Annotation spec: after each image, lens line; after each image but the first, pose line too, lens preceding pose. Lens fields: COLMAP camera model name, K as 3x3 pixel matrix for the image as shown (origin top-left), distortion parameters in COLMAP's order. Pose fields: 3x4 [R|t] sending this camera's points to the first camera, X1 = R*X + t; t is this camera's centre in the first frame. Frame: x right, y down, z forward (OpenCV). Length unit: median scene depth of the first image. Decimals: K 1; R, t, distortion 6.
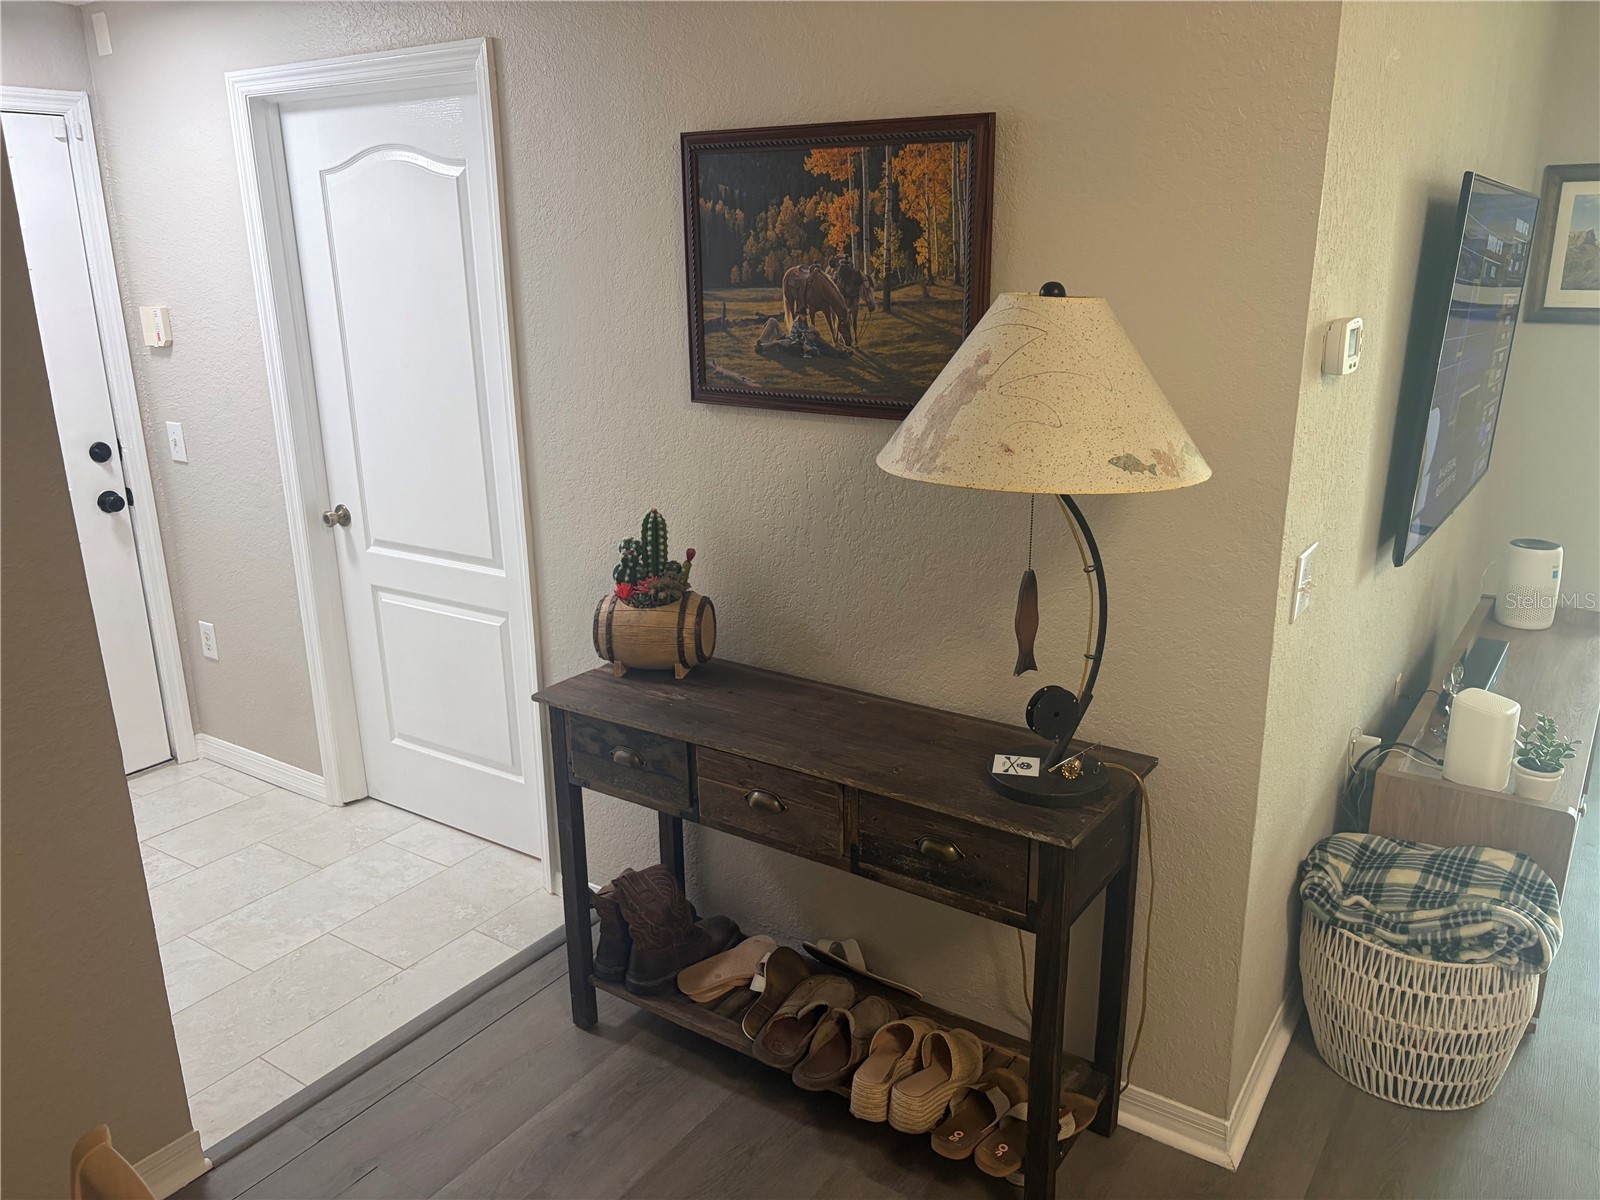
lens RADIAL K [[1228.5, 0, 803.0], [0, 1228.5, 619.6], [0, 0, 1]] dist [0.024919, -0.037405]
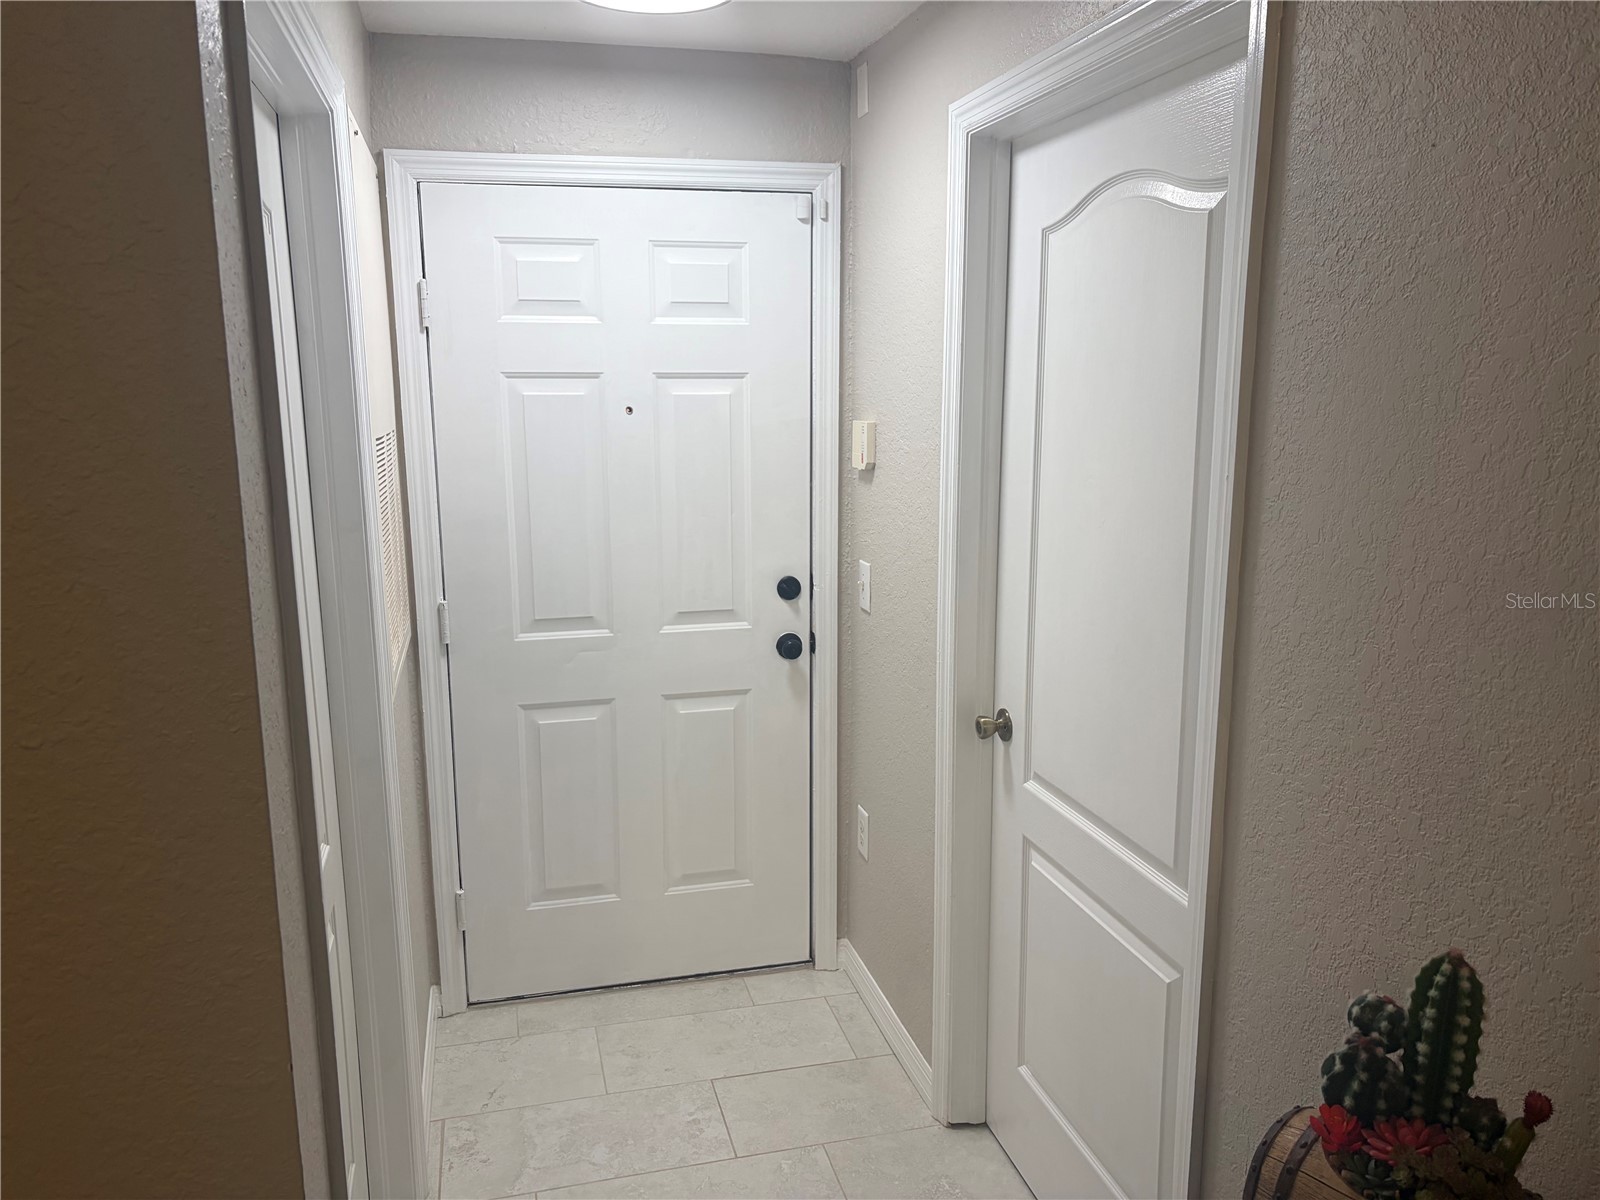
lens RADIAL K [[1216.8, 0, 796.0], [0, 1216.8, 608.0], [0, 0, 1]] dist [0.065405, -0.067010]
pose [[0.747040, 0.135893, -0.650741, -0.028889], [-0.203732, 0.978581, -0.029525, -0.114291], [0.632791, 0.154633, 0.758725, 0.436410]]
